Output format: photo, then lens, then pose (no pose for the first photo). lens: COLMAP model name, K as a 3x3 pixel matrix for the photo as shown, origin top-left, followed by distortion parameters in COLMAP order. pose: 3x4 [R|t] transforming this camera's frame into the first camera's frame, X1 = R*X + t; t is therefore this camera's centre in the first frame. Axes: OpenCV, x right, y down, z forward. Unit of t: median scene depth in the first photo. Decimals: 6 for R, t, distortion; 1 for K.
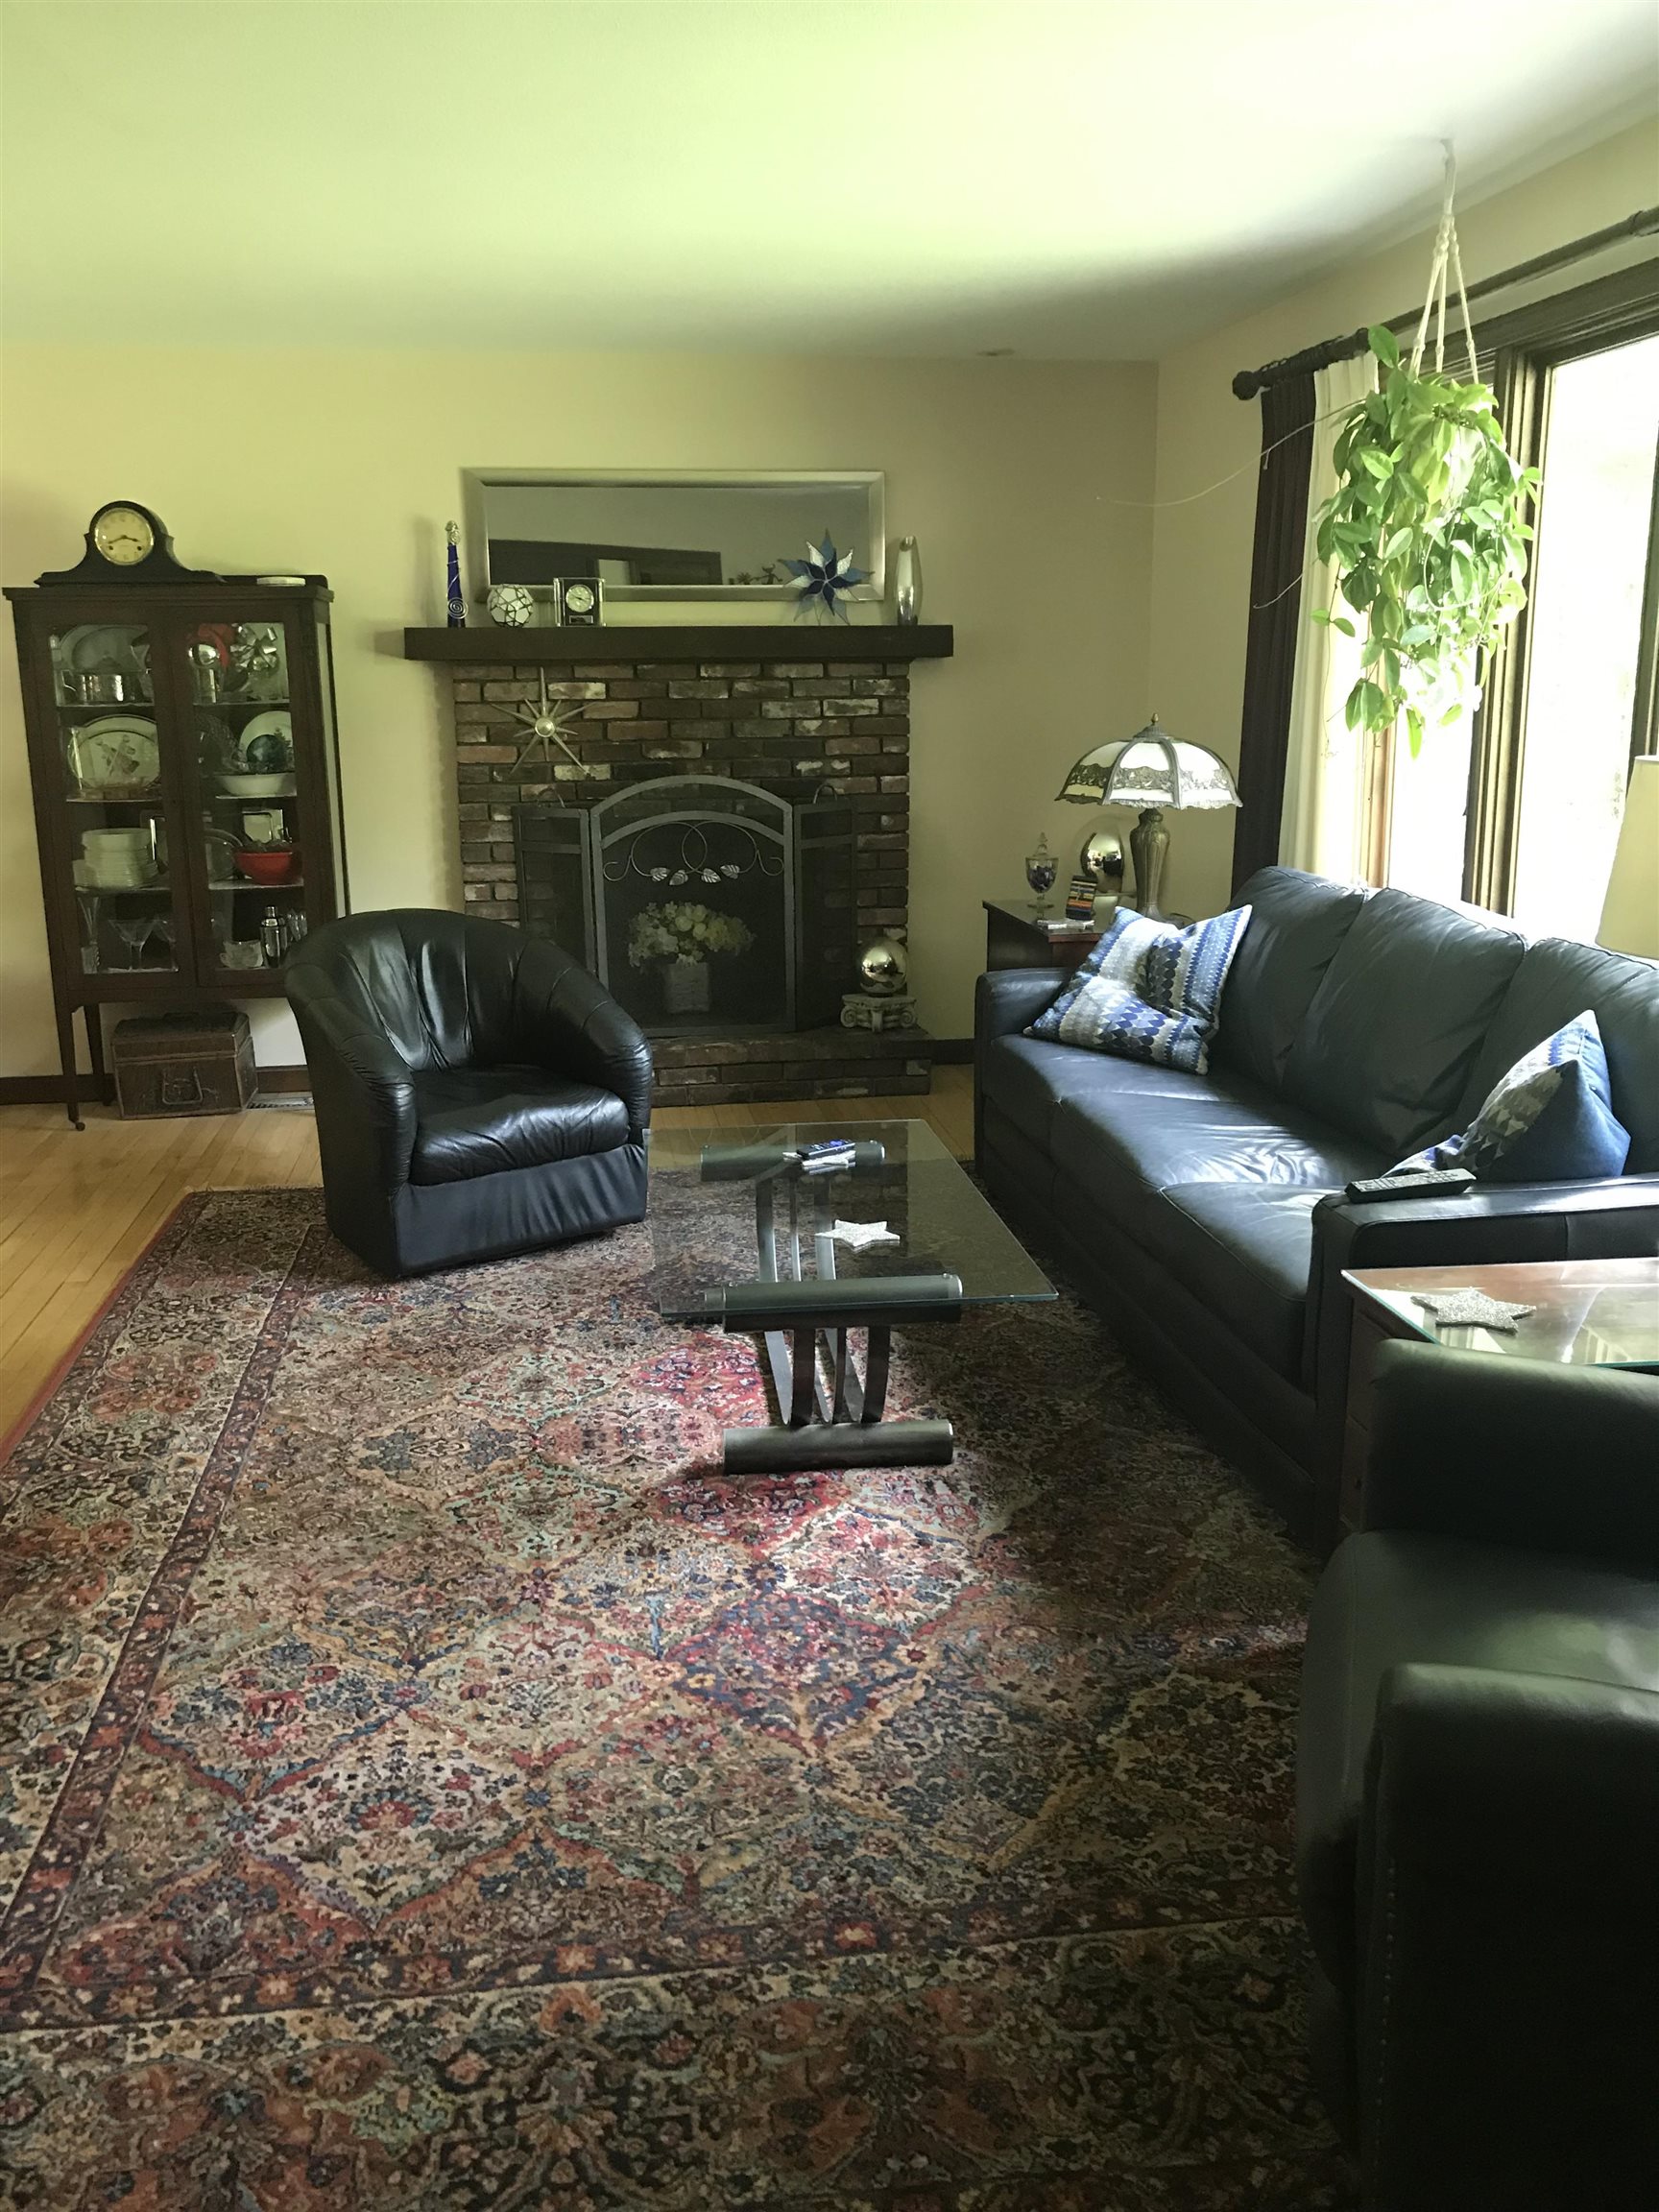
lens RADIAL K [[1841.0, 0, 801.6], [0, 1841.0, 1147.2], [0, 0, 1]] dist [0.019619, 0.004241]
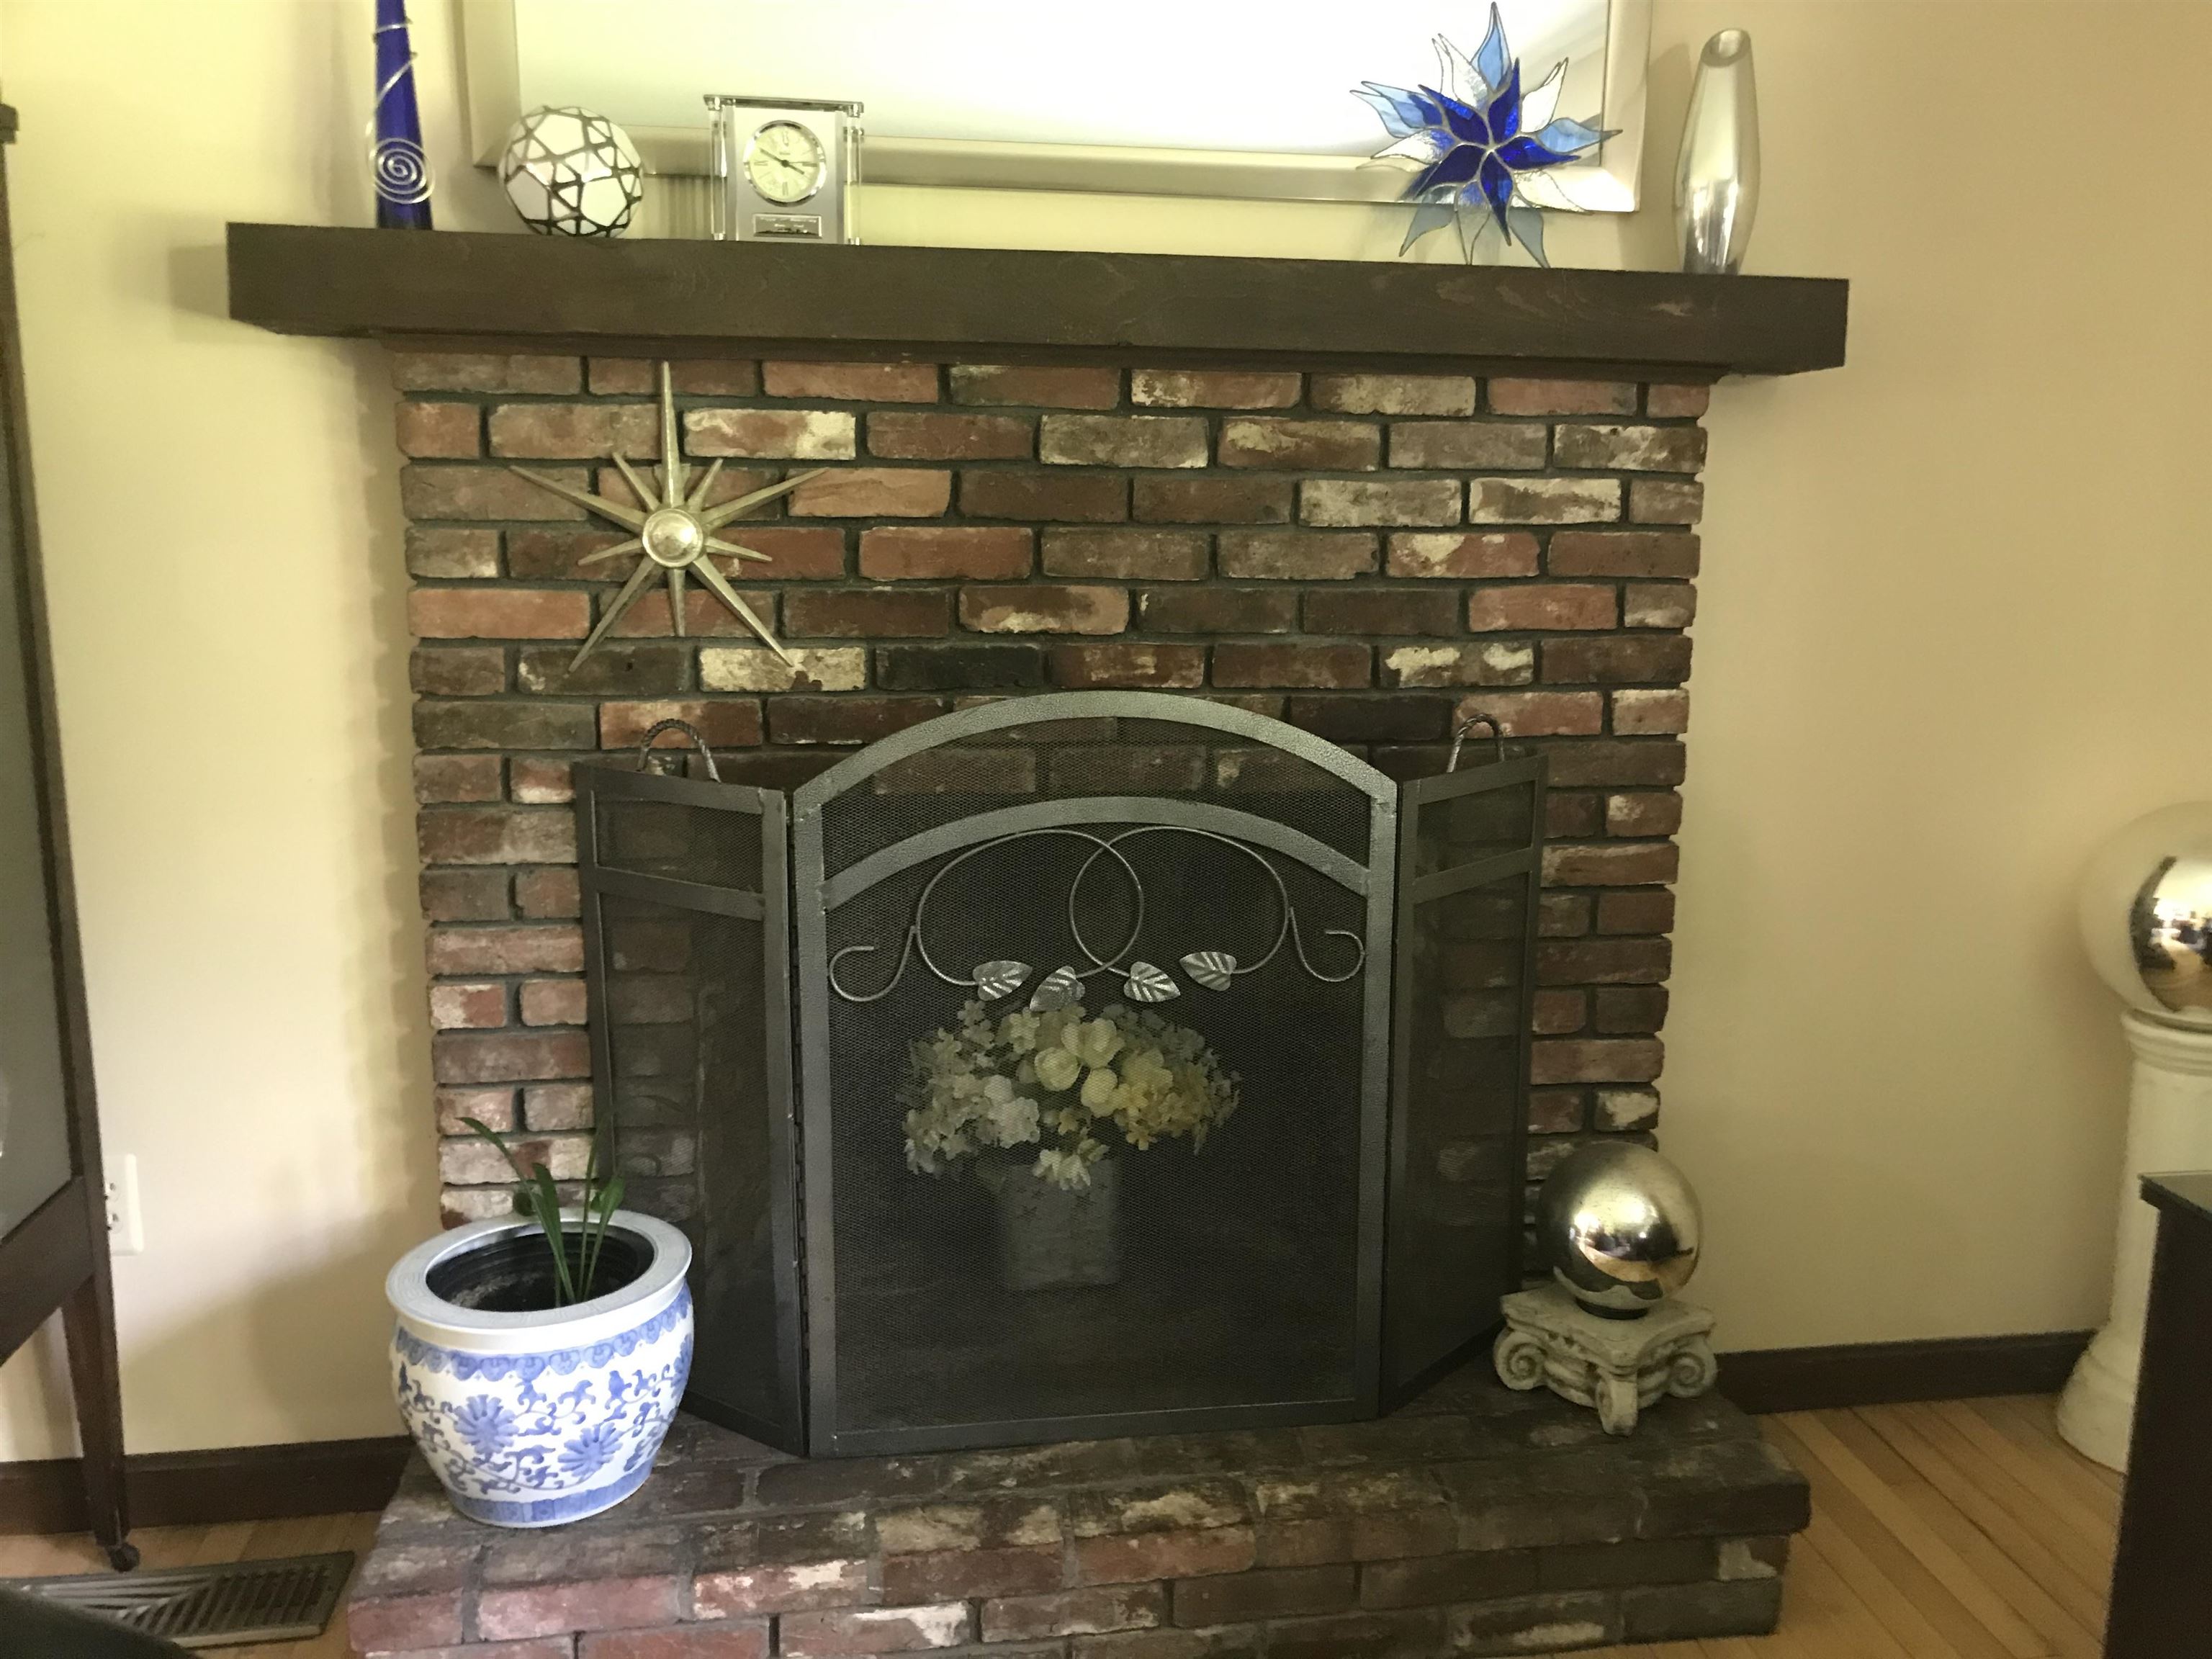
lens RADIAL K [[1841.0, 0, 1108.7], [0, 1841.0, 824.6], [0, 0, 1]] dist [0.019619, 0.004241]
pose [[0.999753, 0.021943, 0.003464, -0.058410], [-0.021671, 0.997635, -0.065232, -0.152414], [-0.004887, 0.065141, 0.997864, 0.654577]]
